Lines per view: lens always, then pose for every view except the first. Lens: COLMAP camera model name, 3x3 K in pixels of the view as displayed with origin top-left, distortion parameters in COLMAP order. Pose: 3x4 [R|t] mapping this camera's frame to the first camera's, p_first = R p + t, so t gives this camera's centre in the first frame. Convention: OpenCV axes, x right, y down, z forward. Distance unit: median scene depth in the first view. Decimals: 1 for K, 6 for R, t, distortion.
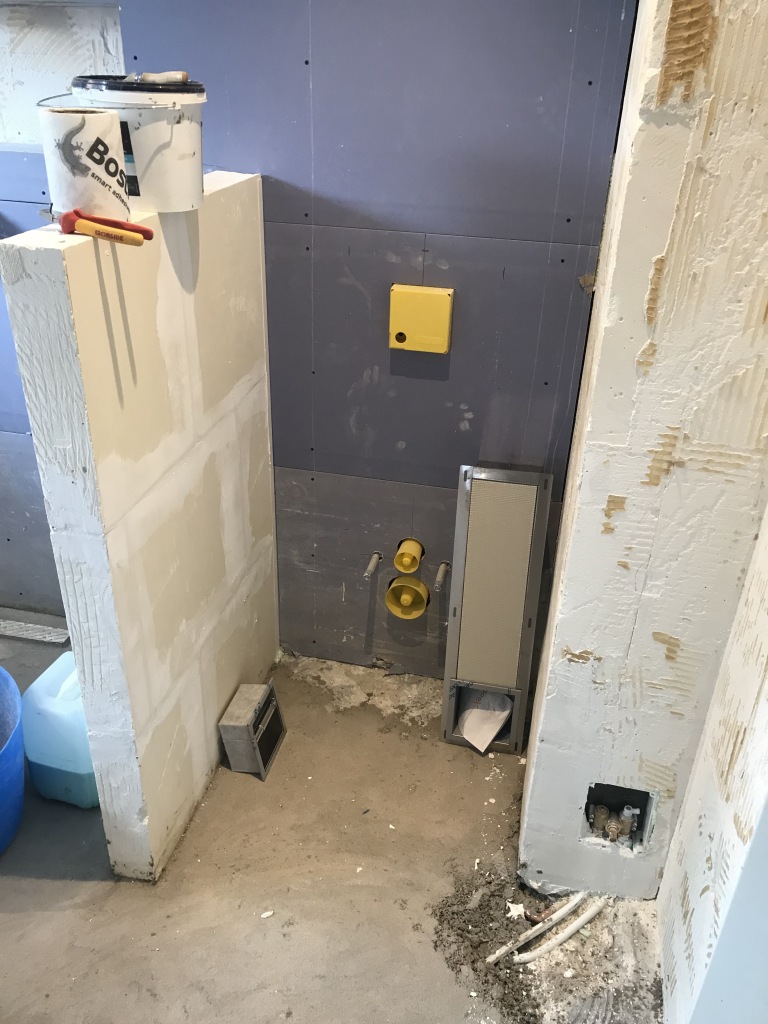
lens RADIAL K [[842.1, 0, 387.2], [0, 842.1, 507.9], [0, 0, 1]] dist [0.017727, -0.004213]
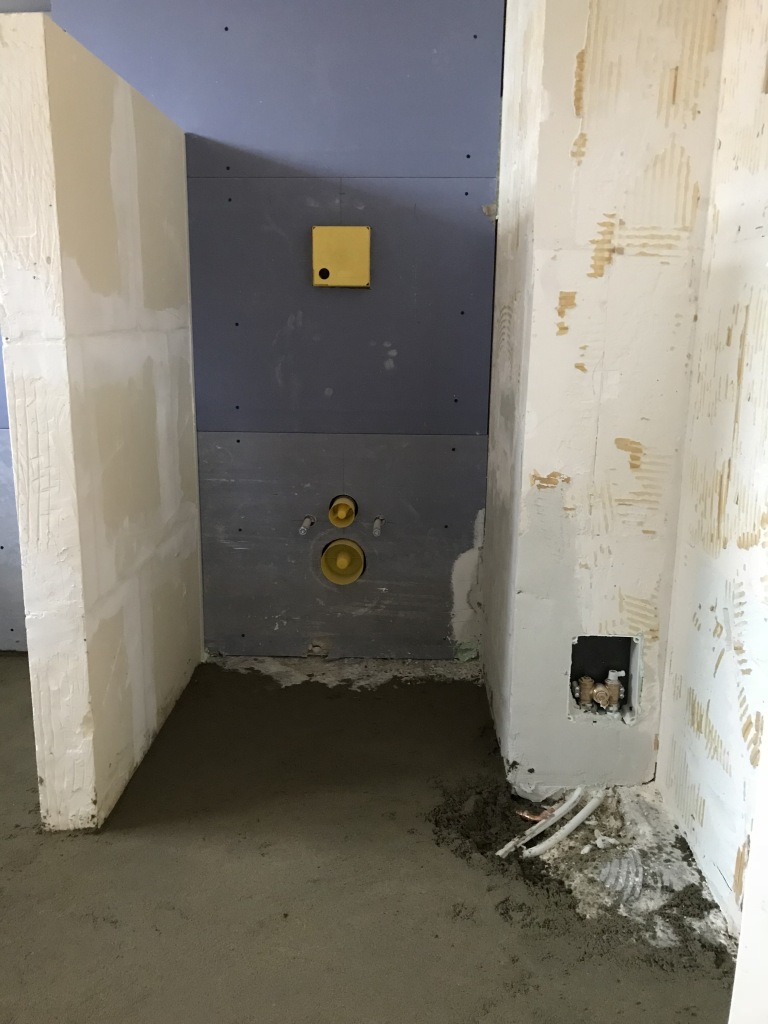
lens RADIAL K [[842.1, 0, 375.8], [0, 842.1, 503.6], [0, 0, 1]] dist [0.017727, -0.004213]
pose [[0.983266, -0.062117, 0.171256, -0.148273], [0.106767, 0.958194, -0.265452, 0.448801], [-0.147607, 0.279295, 0.948792, 0.086493]]
